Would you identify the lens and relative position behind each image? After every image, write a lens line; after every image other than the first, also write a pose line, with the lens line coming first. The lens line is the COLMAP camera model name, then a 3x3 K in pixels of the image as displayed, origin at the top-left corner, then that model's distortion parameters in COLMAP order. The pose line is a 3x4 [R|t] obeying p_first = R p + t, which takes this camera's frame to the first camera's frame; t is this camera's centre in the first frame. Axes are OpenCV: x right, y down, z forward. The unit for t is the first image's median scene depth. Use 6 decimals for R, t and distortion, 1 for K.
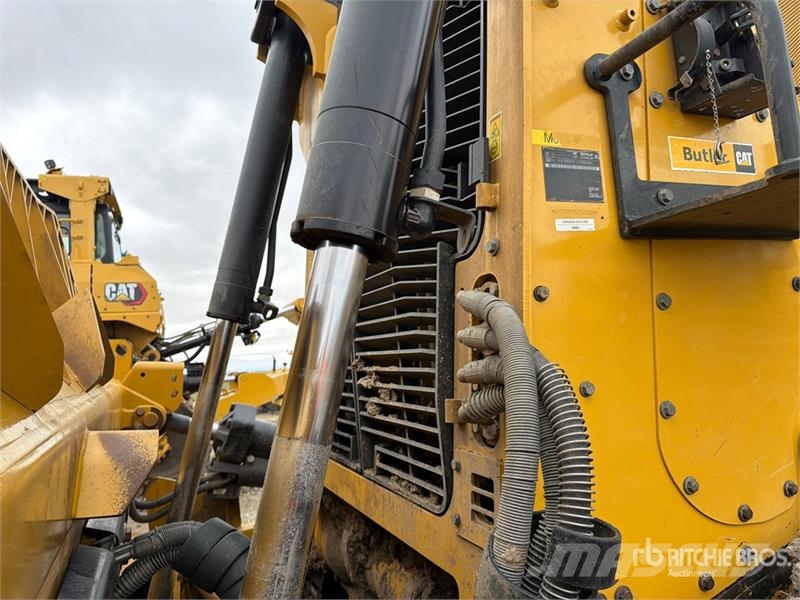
lens RADIAL K [[566.9, 0, 396.9], [0, 566.9, 296.1], [0, 0, 1]] dist [0.050959, -0.081301]
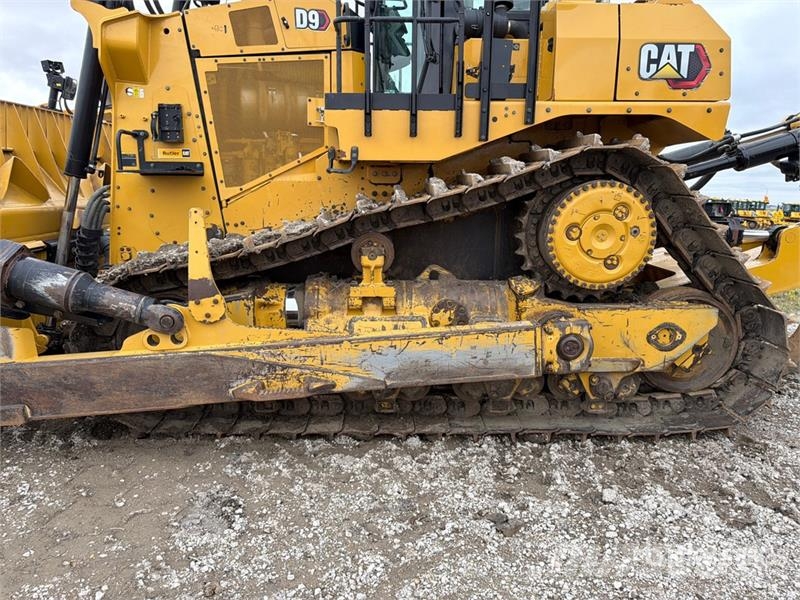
lens RADIAL K [[560.1, 0, 402.3], [0, 560.1, 300.6], [0, 0, 1]] dist [0.086165, -0.125955]
pose [[0.925484, 0.160510, -0.343097, 3.055146], [-0.049926, 0.949569, 0.309559, -0.498881], [0.375481, -0.269363, 0.886824, -1.843437]]
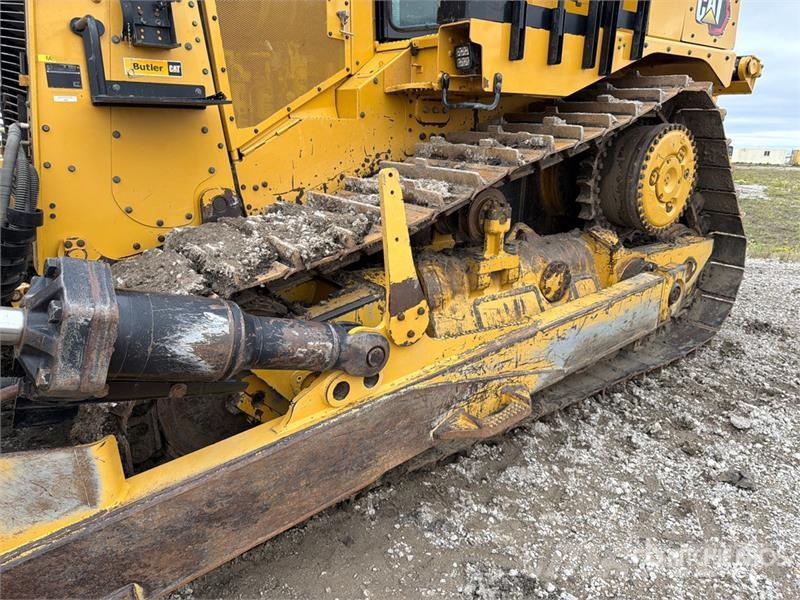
lens RADIAL K [[562.7, 0, 396.3], [0, 562.7, 299.5], [0, 0, 1]] dist [0.094998, -0.141078]
pose [[0.966657, 0.024930, 0.254857, 0.816450], [-0.118422, 0.925954, 0.358588, -0.282170], [-0.227046, -0.376813, 0.898032, -1.361607]]
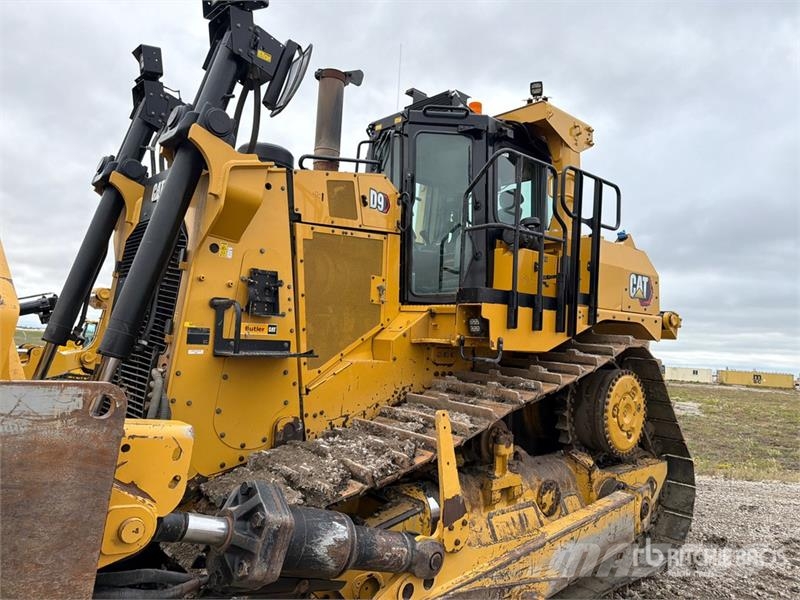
lens RADIAL K [[560.1, 0, 402.3], [0, 560.1, 300.6], [0, 0, 1]] dist [0.086165, -0.125955]
pose [[0.938488, 0.150262, 0.310906, 0.282757], [-0.157917, 0.987452, -0.000557, -0.454415], [-0.307088, -0.048574, 0.950441, -1.825580]]
